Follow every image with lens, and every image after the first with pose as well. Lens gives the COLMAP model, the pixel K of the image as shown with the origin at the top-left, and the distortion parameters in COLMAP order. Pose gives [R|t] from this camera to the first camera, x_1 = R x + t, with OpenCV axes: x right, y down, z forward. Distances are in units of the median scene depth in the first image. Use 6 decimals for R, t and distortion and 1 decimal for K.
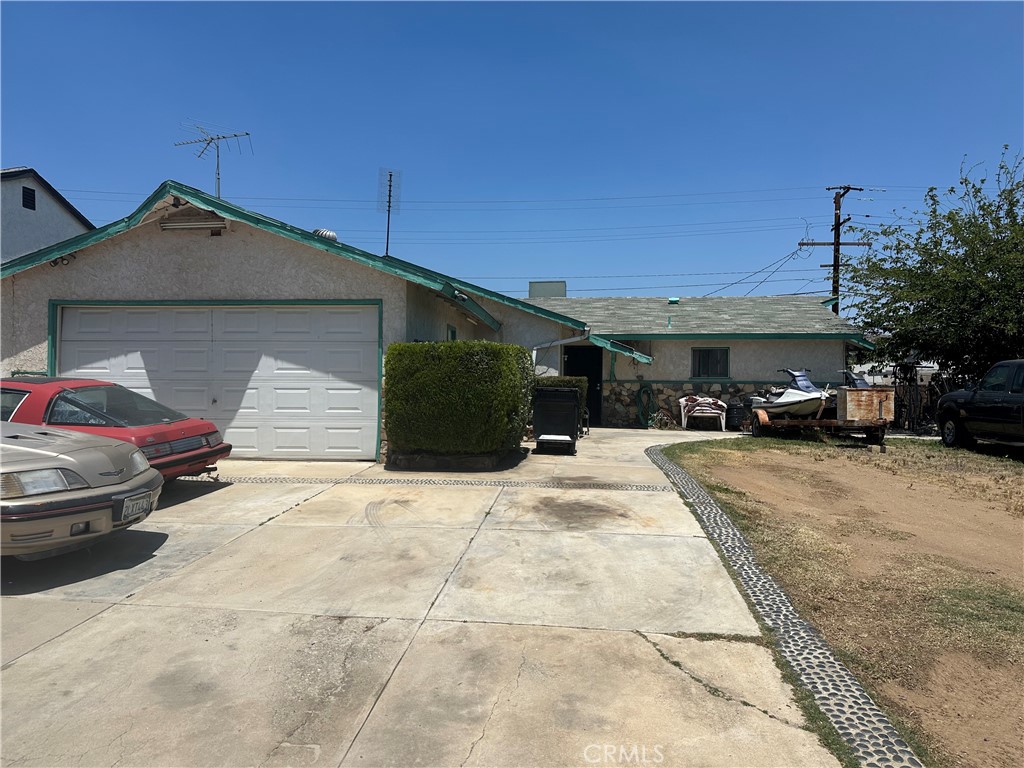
lens RADIAL K [[720.5, 0, 516.7], [0, 720.5, 379.9], [0, 0, 1]] dist [0.084824, -0.126026]
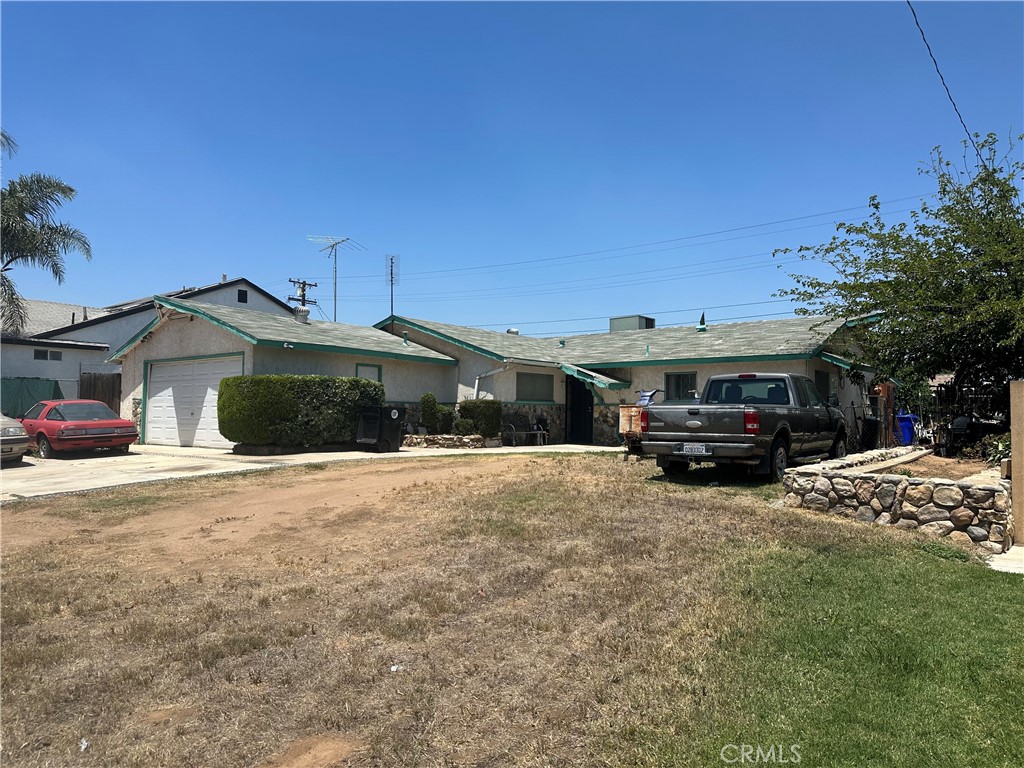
lens RADIAL K [[720.5, 0, 516.7], [0, 720.5, 379.9], [0, 0, 1]] dist [0.084824, -0.126026]
pose [[0.839887, -0.028022, -0.542038, 0.763845], [0.001382, 0.998773, -0.049493, 0.022719], [0.542760, 0.040820, 0.838895, -0.038129]]
